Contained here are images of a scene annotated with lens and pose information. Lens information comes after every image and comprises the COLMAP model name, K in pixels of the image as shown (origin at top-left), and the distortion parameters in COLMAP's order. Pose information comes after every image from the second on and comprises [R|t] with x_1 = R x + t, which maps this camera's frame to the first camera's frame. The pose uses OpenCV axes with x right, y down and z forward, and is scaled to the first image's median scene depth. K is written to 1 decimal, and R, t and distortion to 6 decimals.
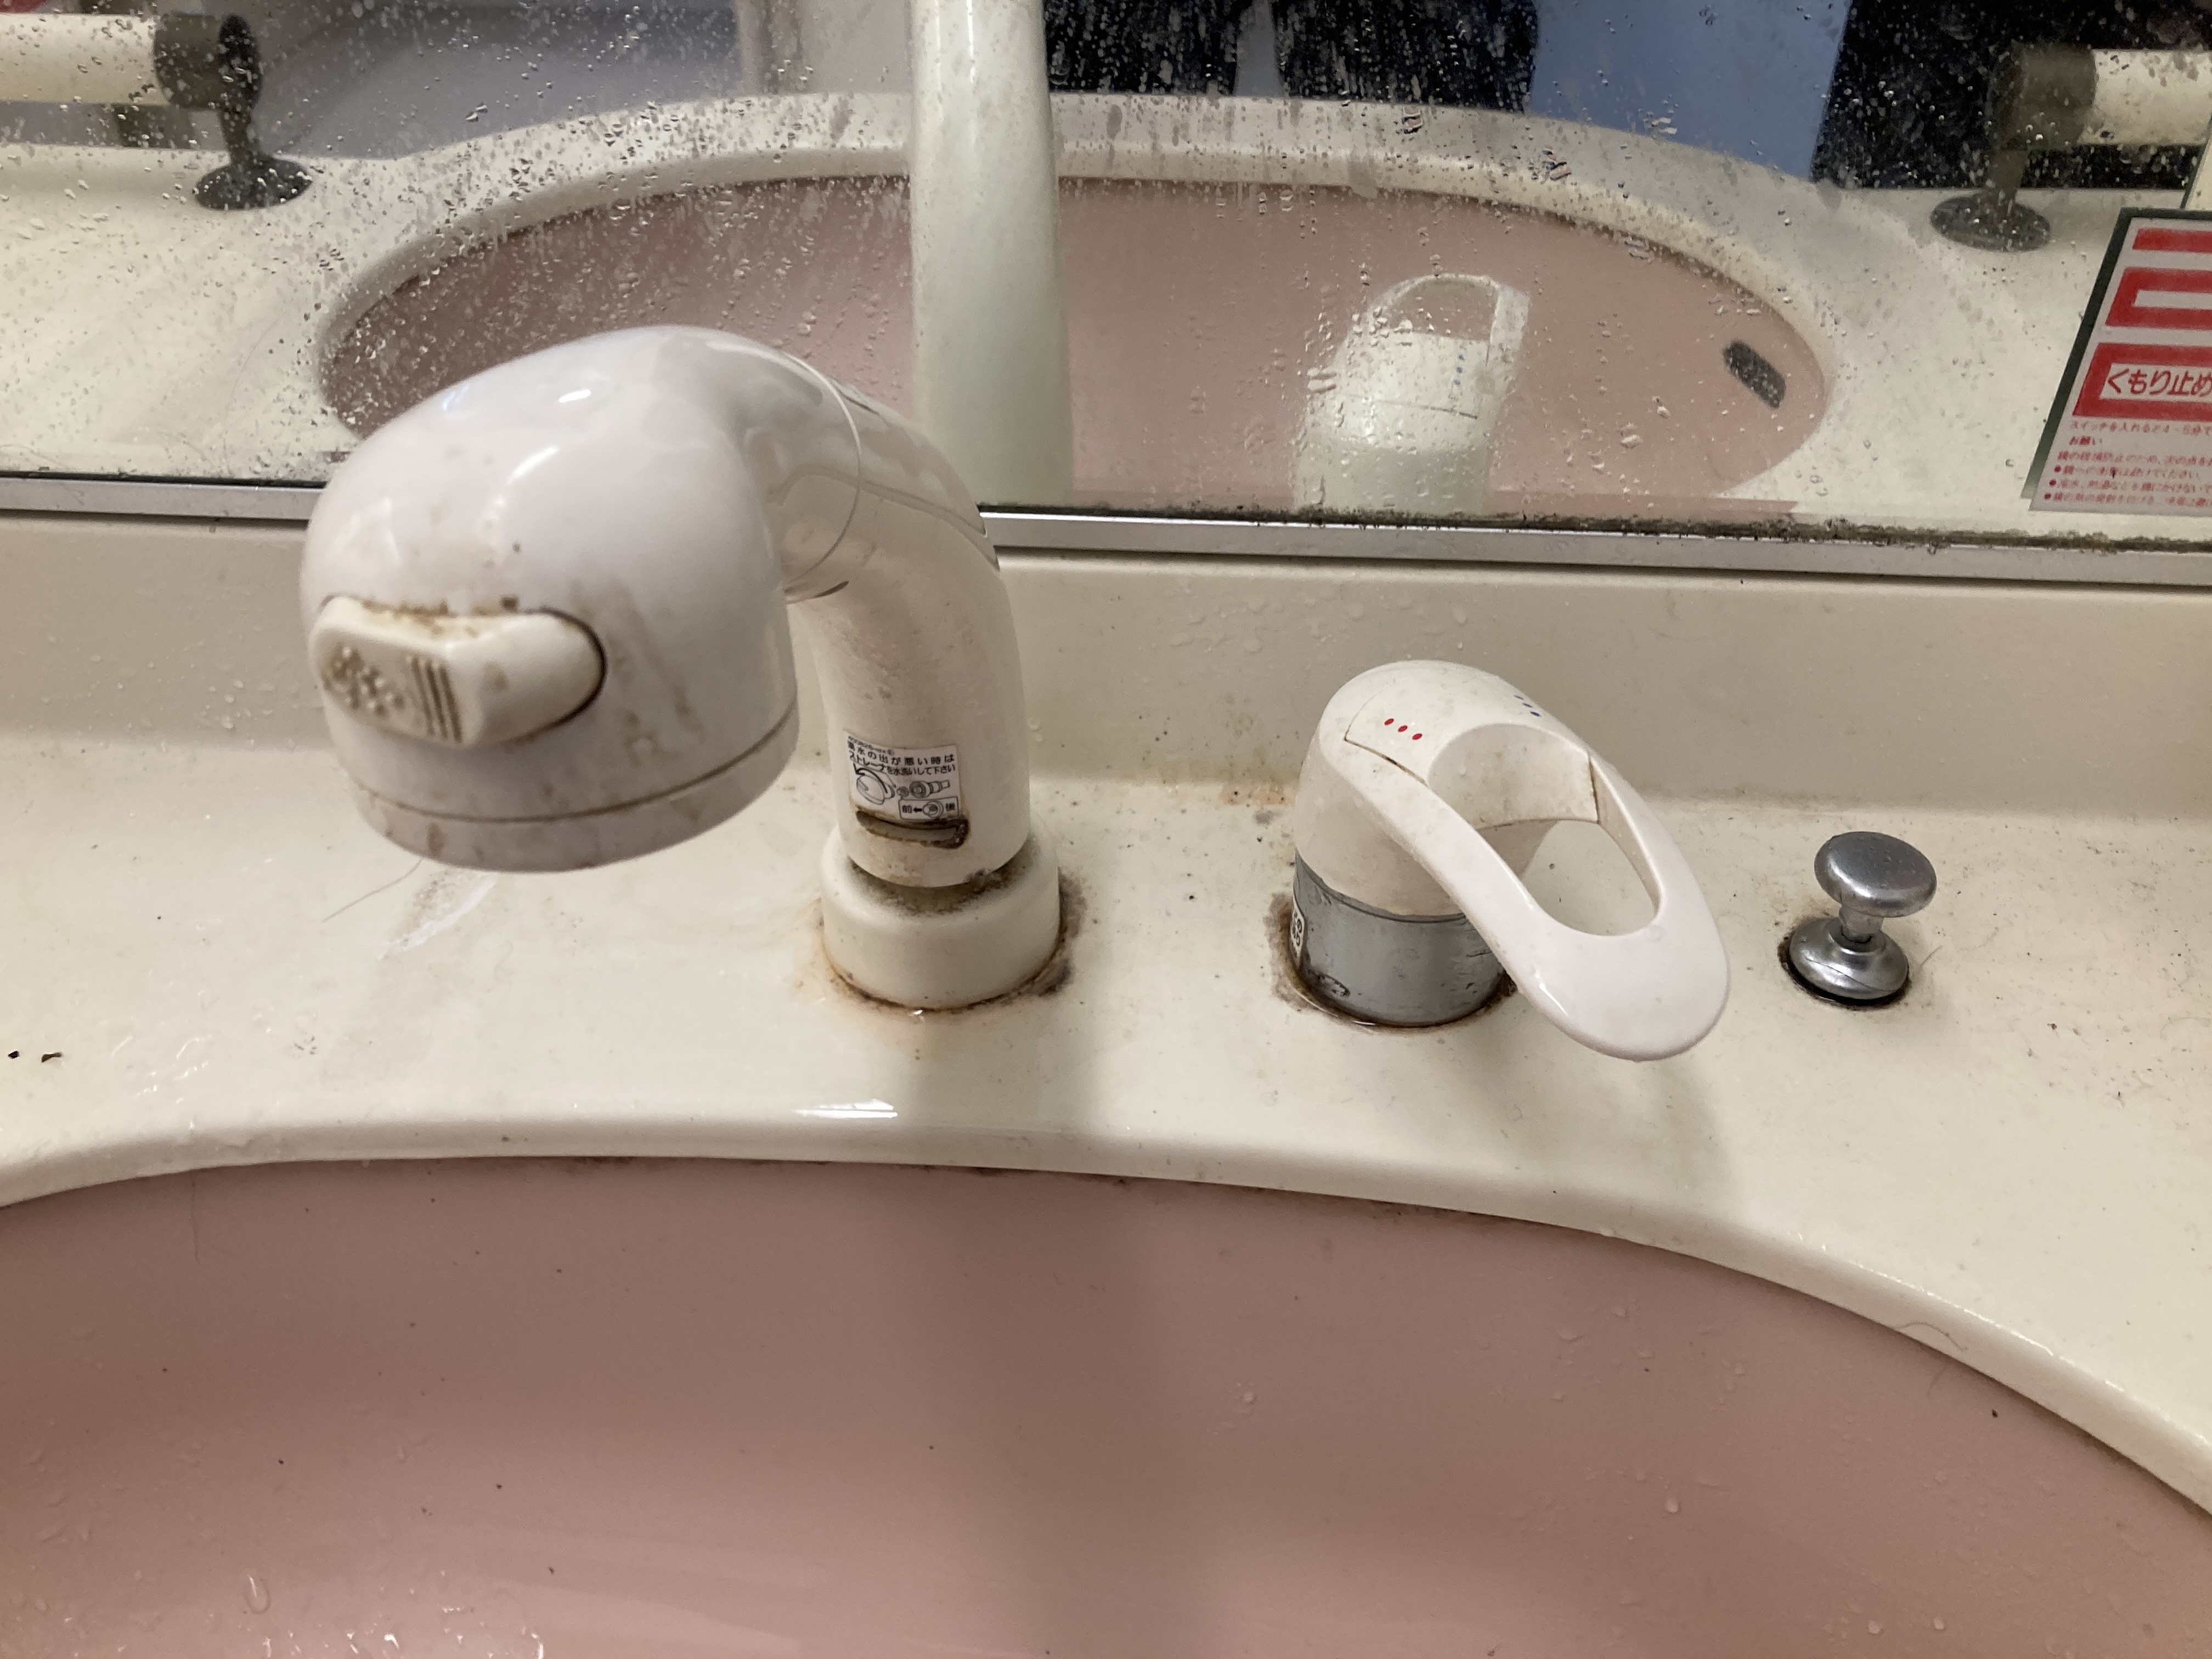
lens RADIAL K [[1809.6, 0, 1080.7], [0, 1809.6, 840.4], [0, 0, 1]] dist [0.010386, 0.000389]
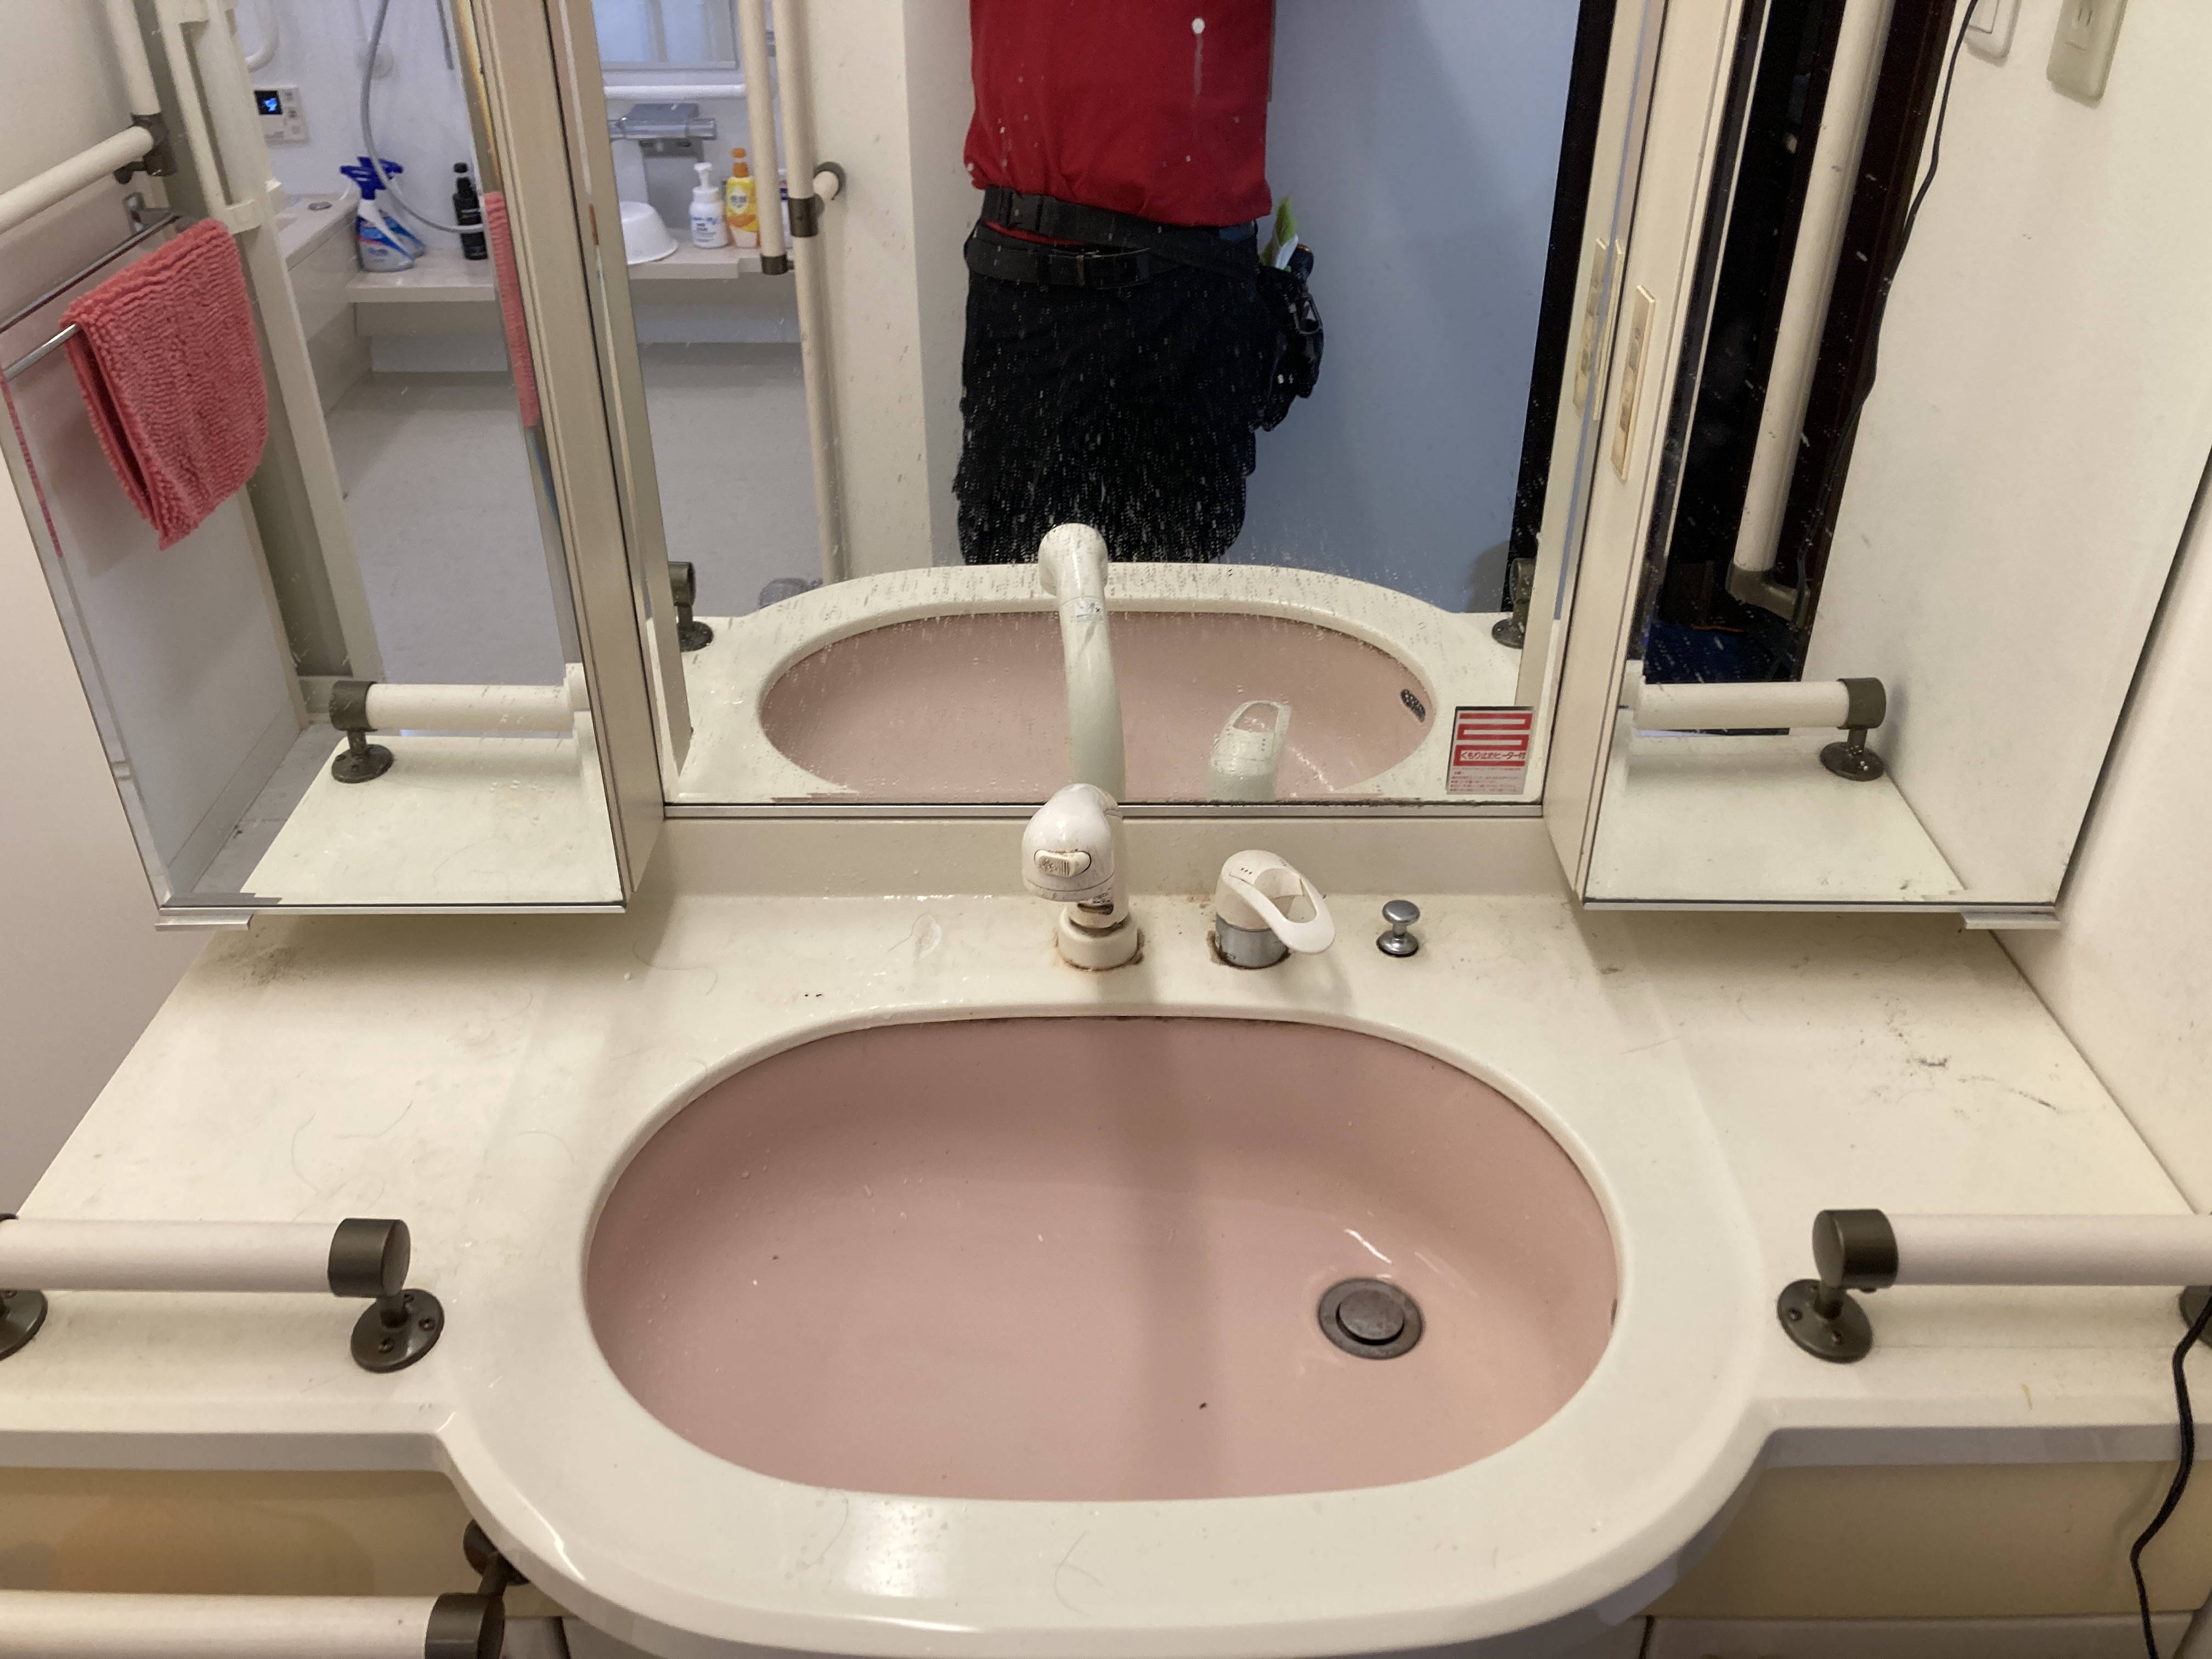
lens RADIAL K [[1843.7, 0, 1059.9], [0, 1843.7, 835.6], [0, 0, 1]] dist [0.002772, 0.001459]
pose [[0.997974, -0.035818, 0.052583, -0.305890], [0.040928, 0.994189, -0.099560, 0.176253], [-0.048712, 0.101511, 0.993641, -2.115954]]
